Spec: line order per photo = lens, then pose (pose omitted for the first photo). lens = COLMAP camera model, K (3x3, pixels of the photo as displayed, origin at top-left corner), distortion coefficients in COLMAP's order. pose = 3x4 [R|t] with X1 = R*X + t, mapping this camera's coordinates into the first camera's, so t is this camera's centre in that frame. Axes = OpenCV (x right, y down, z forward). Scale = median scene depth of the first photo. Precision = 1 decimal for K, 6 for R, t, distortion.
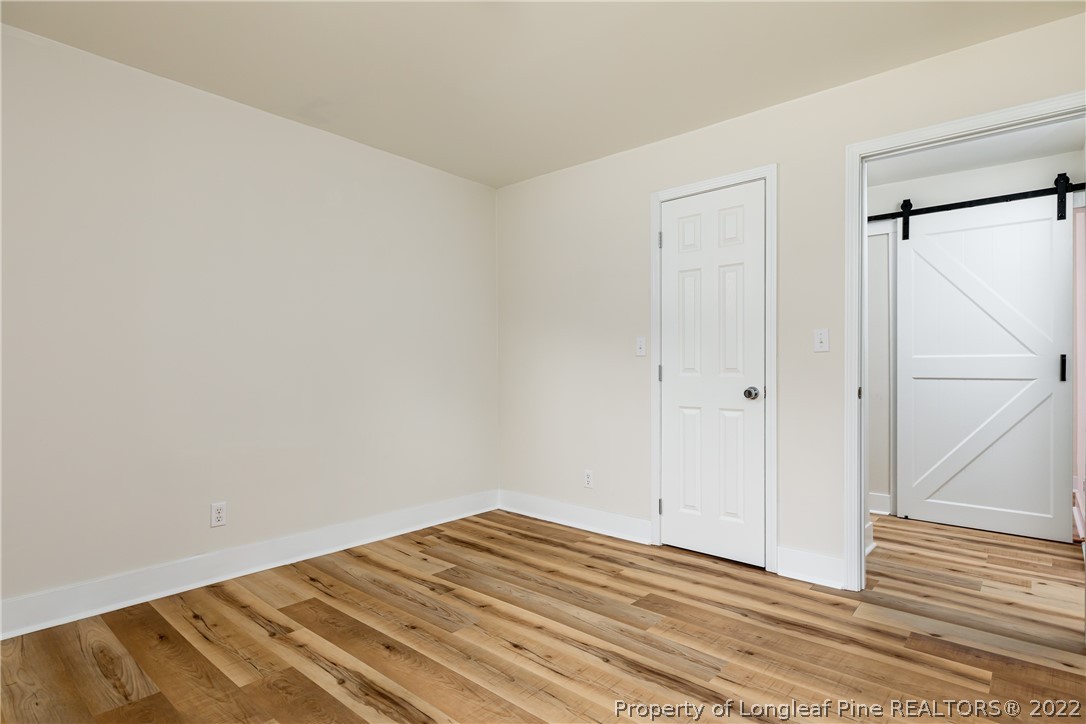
lens RADIAL K [[554.6, 0, 543.0], [0, 554.6, 362.0], [0, 0, 1]] dist [-0.001079, 0.000149]
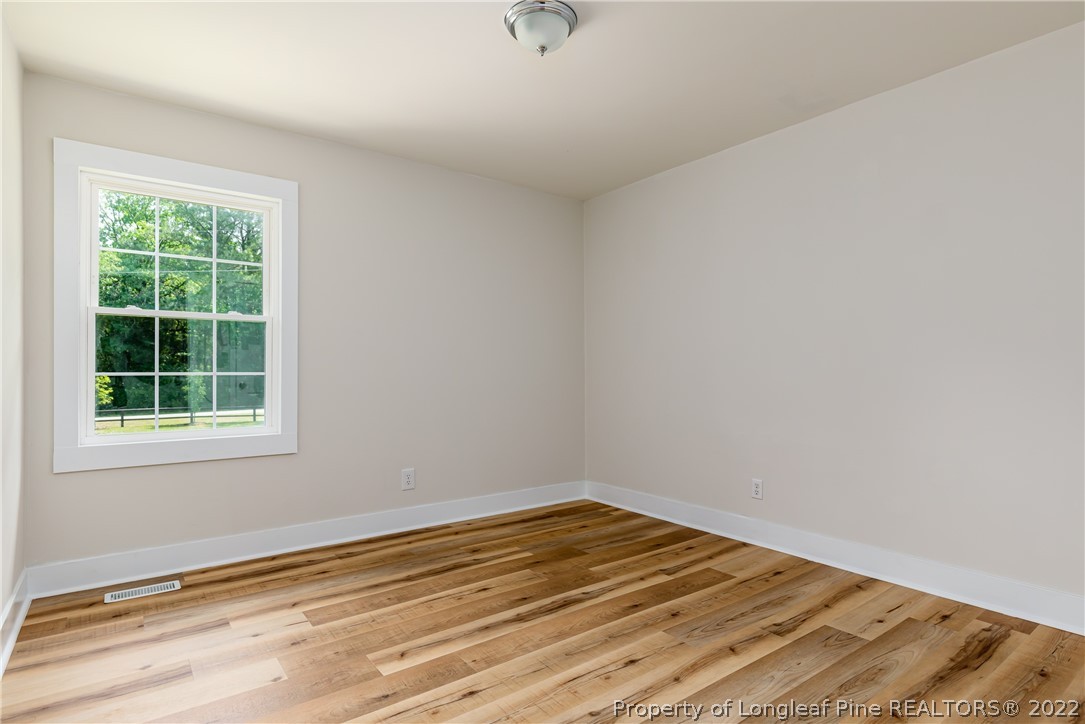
lens RADIAL K [[554.1, 0, 542.5], [0, 554.1, 362.0], [0, 0, 1]] dist [-0.001079, 0.000149]
pose [[-0.179973, -0.007440, -0.983643, 0.778454], [0.009550, 0.999911, -0.009311, 0.009236], [0.983625, -0.011070, -0.179885, 0.878571]]
